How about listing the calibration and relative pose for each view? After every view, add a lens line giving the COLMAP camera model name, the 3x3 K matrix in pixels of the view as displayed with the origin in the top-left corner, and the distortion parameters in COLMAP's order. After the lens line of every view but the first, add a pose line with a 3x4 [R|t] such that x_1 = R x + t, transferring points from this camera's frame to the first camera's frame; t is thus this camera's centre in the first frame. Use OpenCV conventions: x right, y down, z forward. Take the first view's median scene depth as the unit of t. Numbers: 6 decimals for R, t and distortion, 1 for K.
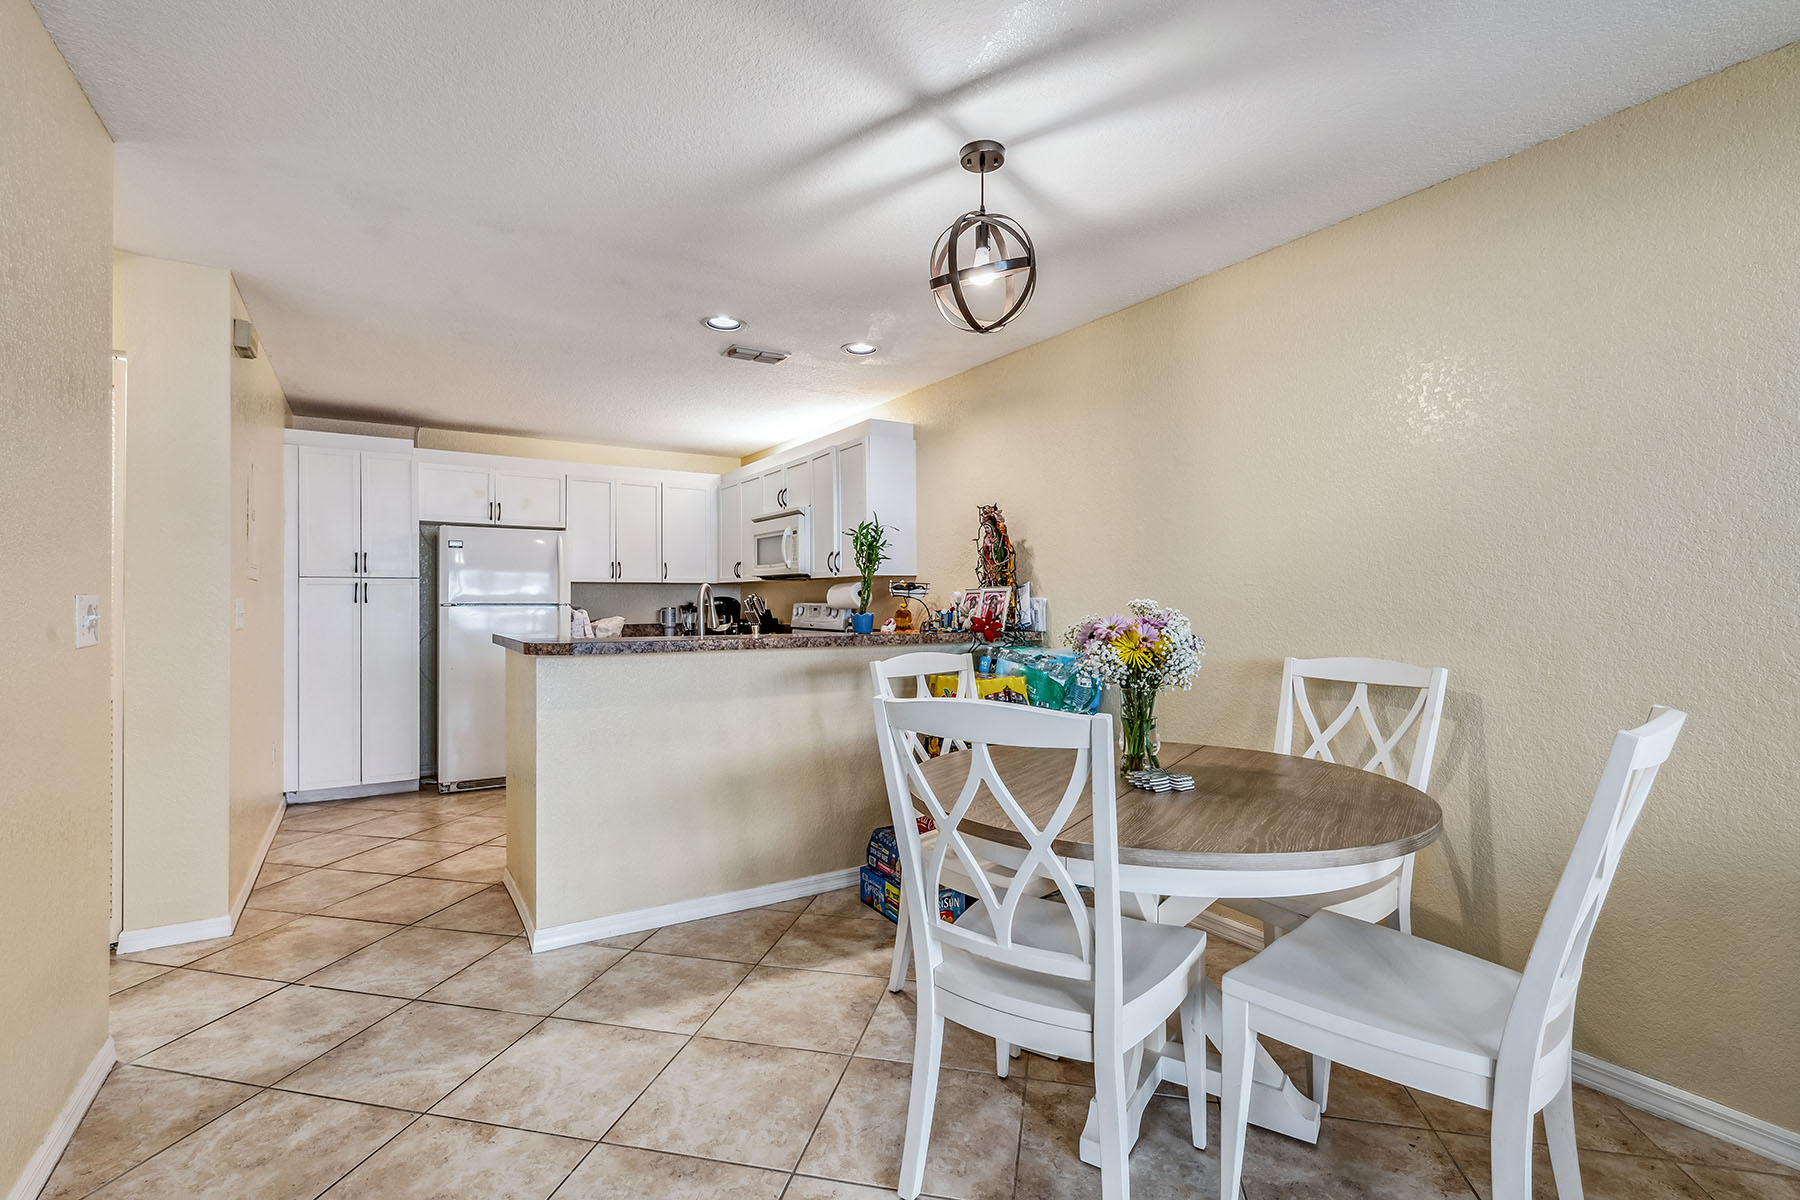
lens RADIAL K [[828.2, 0, 894.3], [0, 828.2, 598.4], [0, 0, 1]] dist [-0.003512, 0.000424]
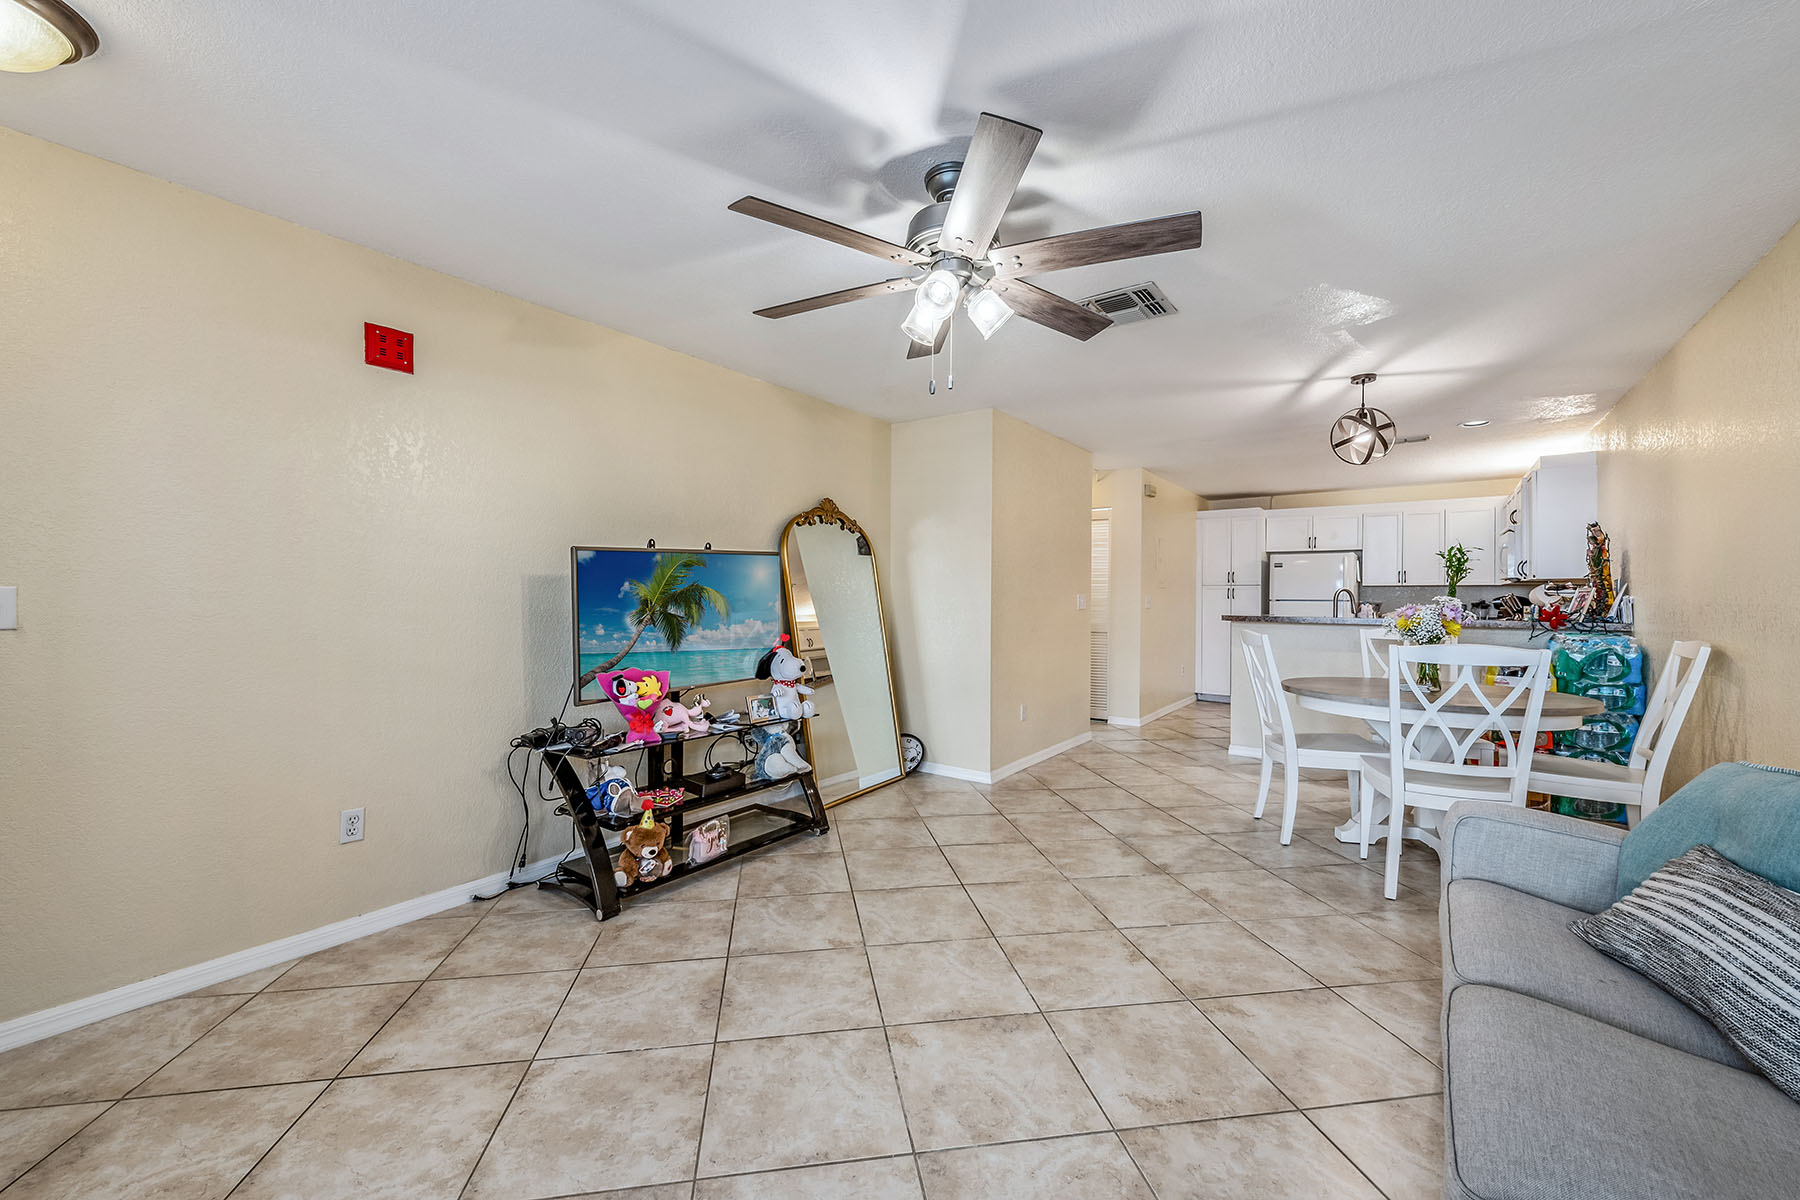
lens RADIAL K [[717.7, 0, 909.3], [0, 717.7, 585.5], [0, 0, 1]] dist [-0.000027, -0.001846]
pose [[0.397579, -0.007929, -0.917534, 0.535343], [-0.009704, 0.999870, -0.012846, 0.004246], [0.917517, 0.014011, 0.397450, -0.302258]]
